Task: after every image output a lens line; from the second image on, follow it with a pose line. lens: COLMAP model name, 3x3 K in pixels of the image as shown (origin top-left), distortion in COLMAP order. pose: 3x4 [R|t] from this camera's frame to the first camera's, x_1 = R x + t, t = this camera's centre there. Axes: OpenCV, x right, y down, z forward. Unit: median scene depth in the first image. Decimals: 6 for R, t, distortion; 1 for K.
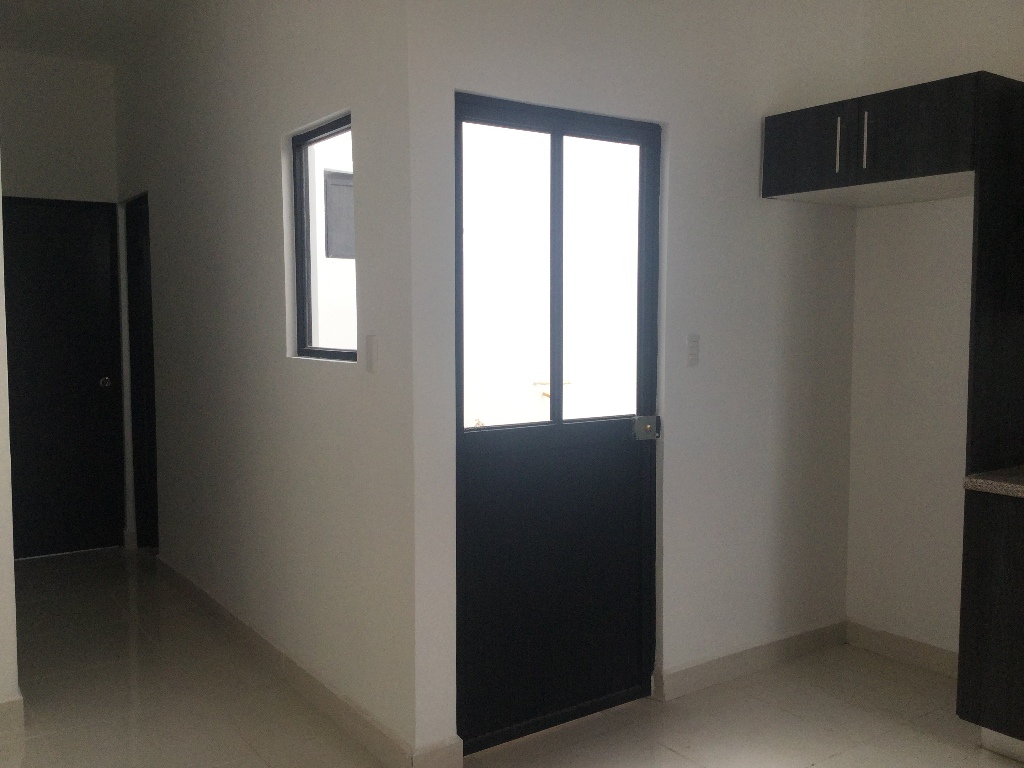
lens RADIAL K [[951.9, 0, 516.8], [0, 951.9, 375.5], [0, 0, 1]] dist [0.077200, -0.001902]
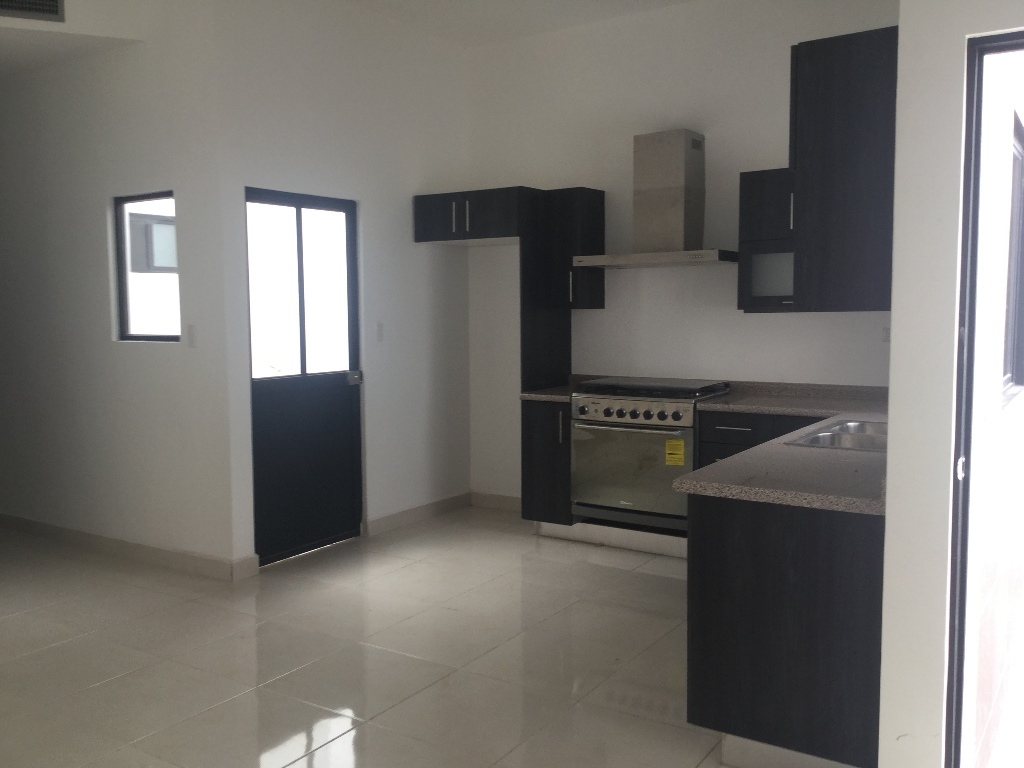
lens RADIAL K [[917.9, 0, 510.8], [0, 917.9, 377.5], [0, 0, 1]] dist [0.166816, -0.390494]
pose [[0.933176, -0.036260, 0.357585, -0.198975], [0.032631, 0.999337, 0.016179, 0.037841], [-0.357934, -0.003429, 0.933740, -0.661370]]
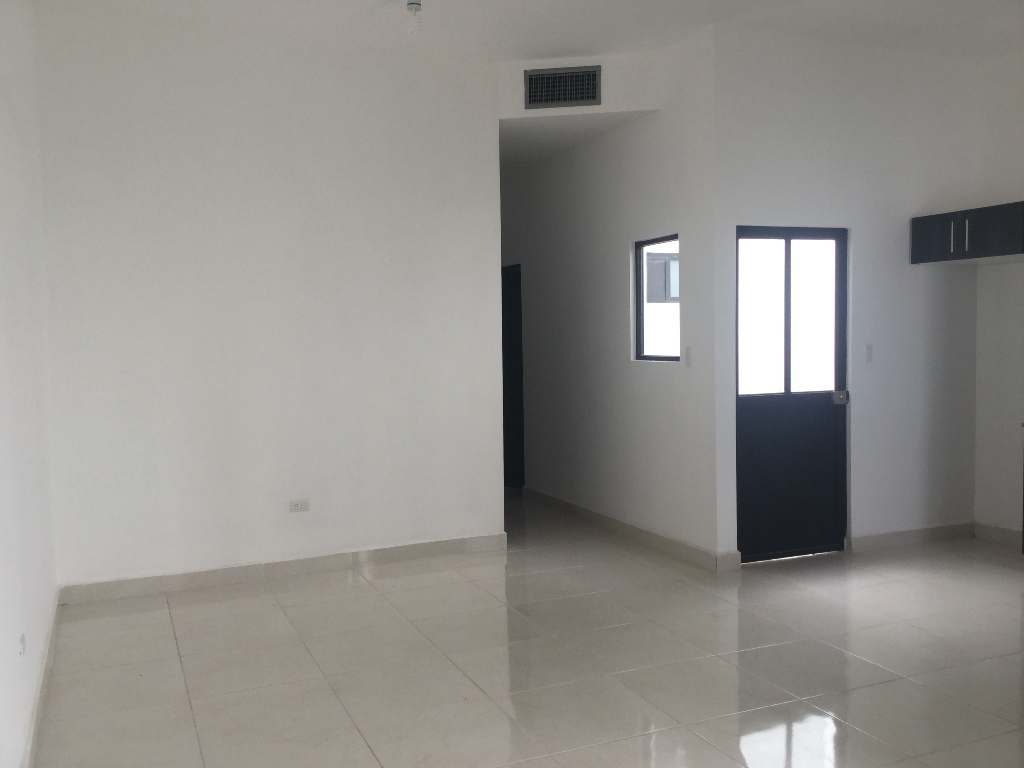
lens RADIAL K [[917.9, 0, 510.8], [0, 917.9, 377.5], [0, 0, 1]] dist [0.166816, -0.390494]
pose [[0.978276, -0.006002, -0.207218, -0.107868], [0.002429, 0.999844, -0.017496, 0.047922], [0.207290, 0.016613, 0.978138, -0.850407]]
